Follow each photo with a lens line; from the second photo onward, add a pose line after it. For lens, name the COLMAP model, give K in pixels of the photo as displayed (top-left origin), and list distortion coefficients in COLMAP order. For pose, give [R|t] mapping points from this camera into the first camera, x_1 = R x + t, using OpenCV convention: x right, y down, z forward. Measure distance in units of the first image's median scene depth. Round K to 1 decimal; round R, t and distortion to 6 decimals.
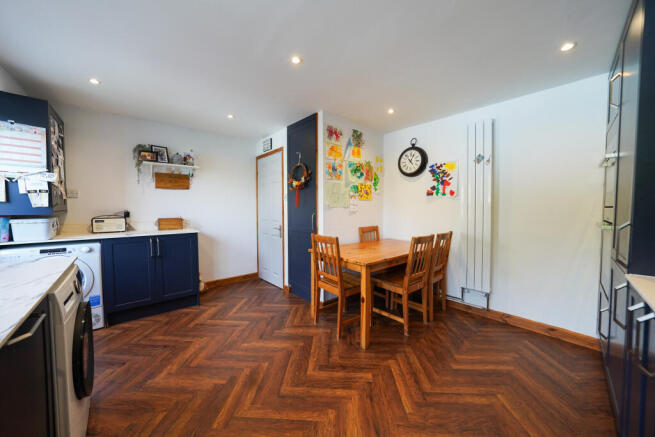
lens RADIAL K [[229.1, 0, 327.5], [0, 229.1, 218.5], [0, 0, 1]] dist [-0.022066, 0.000410]
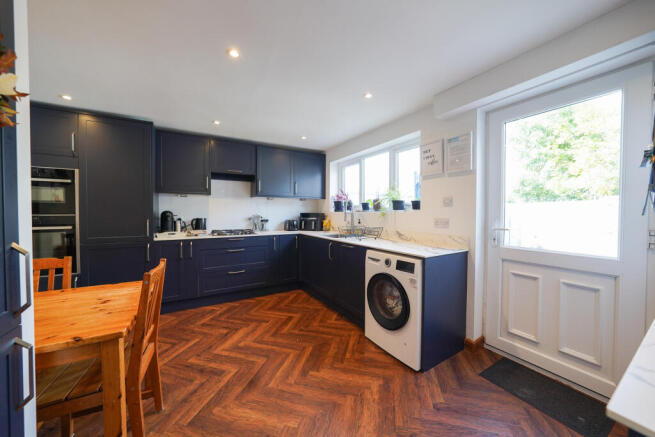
lens RADIAL K [[229.1, 0, 327.5], [0, 229.1, 218.5], [0, 0, 1]] dist [-0.022066, 0.000410]
pose [[-0.980322, -0.006413, 0.197301, -0.421515], [0.006523, 0.997874, 0.064849, -0.057566], [-0.197297, 0.064860, -0.978196, 1.134595]]
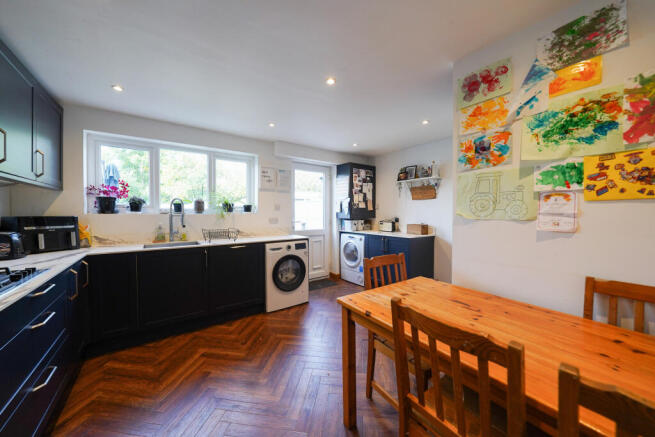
lens RADIAL K [[229.1, 0, 327.5], [0, 229.1, 218.5], [0, 0, 1]] dist [-0.022066, 0.000410]
pose [[-0.090212, 0.027729, -0.995537, 0.581169], [-0.043041, 0.998570, 0.031714, -0.052186], [0.994992, 0.045710, -0.088889, 0.682892]]
